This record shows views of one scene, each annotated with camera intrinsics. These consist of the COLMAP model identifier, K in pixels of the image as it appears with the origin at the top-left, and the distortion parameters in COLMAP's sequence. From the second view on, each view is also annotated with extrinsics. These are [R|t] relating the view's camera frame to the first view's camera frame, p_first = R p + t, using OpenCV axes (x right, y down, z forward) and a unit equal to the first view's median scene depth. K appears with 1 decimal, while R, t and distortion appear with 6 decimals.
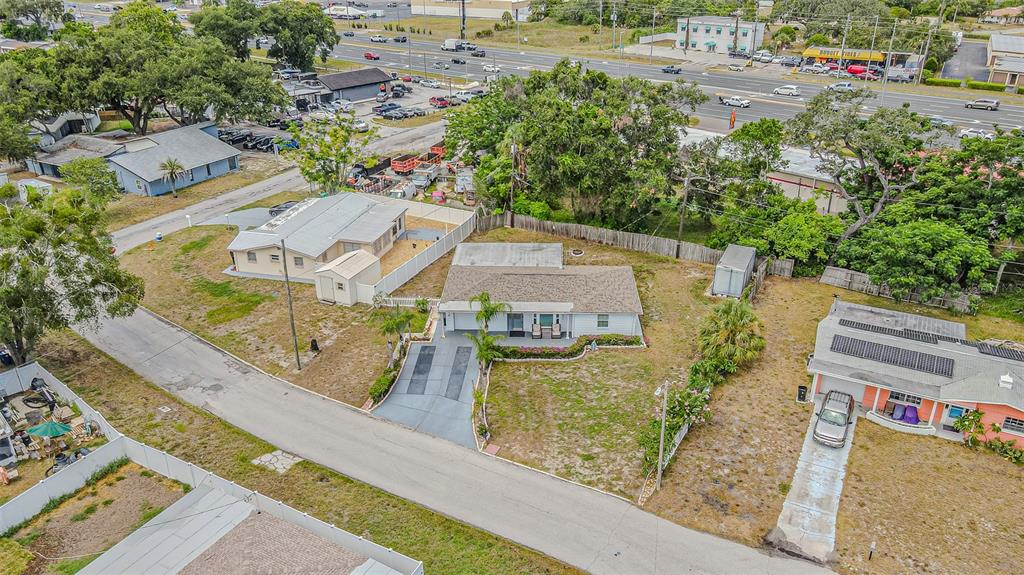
lens RADIAL K [[761.1, 0, 516.3], [0, 761.1, 284.4], [0, 0, 1]] dist [-0.005421, 0.036251]
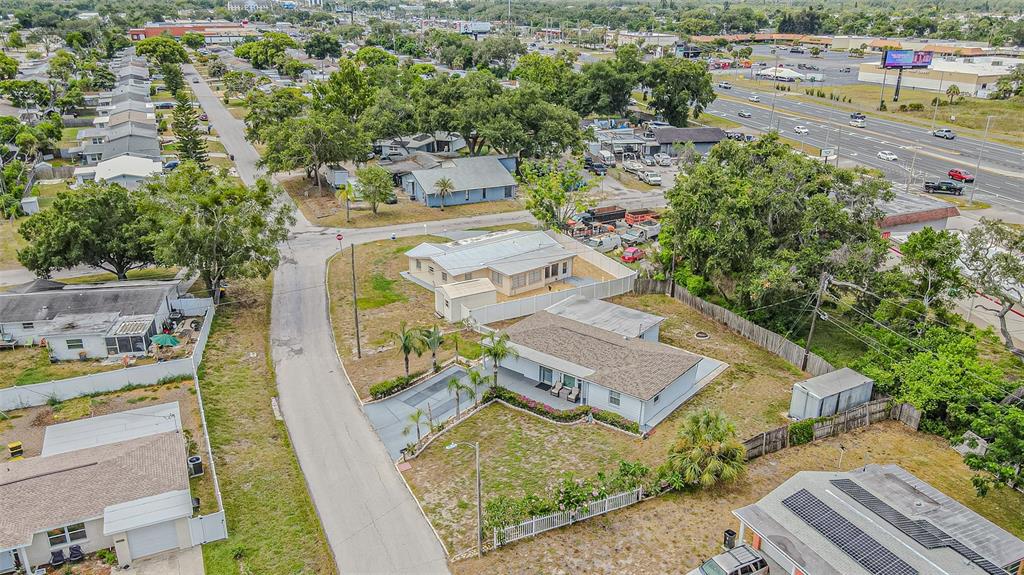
lens RADIAL K [[776.5, 0, 516.8], [0, 776.5, 286.8], [0, 0, 1]] dist [-0.007011, 0.038735]
pose [[0.812152, 0.220272, -0.540267, 0.388974], [-0.258223, 0.966068, 0.005704, -0.045660], [0.523191, 0.134877, 0.841474, 0.083047]]
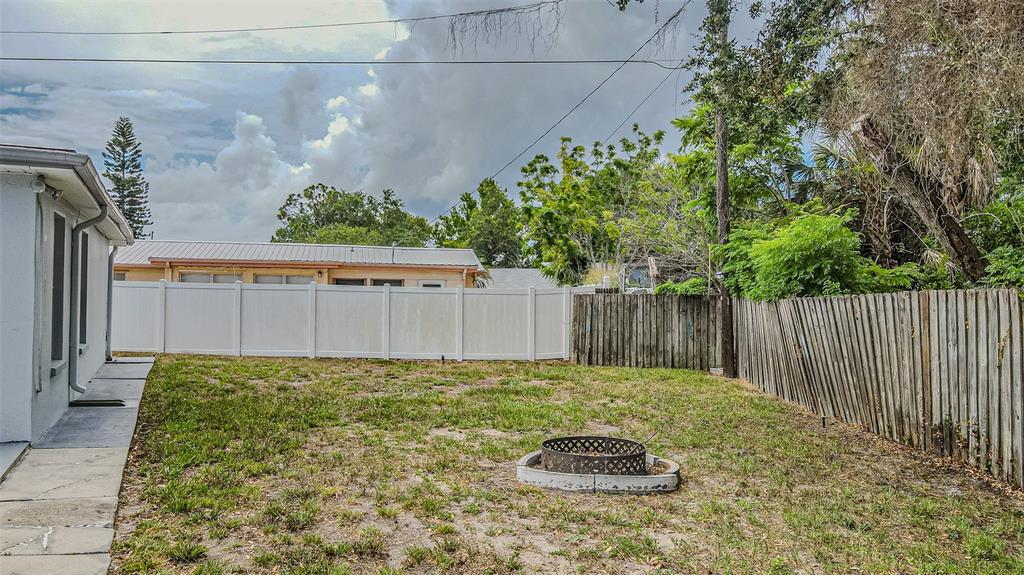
lens RADIAL K [[761.1, 0, 516.3], [0, 761.1, 284.4], [0, 0, 1]] dist [-0.005421, 0.036251]
pose [[0.448476, -0.007893, -0.893760, 0.154828], [-0.392848, 0.896453, -0.205042, -0.037413], [0.802832, 0.443068, 0.398937, 0.938295]]
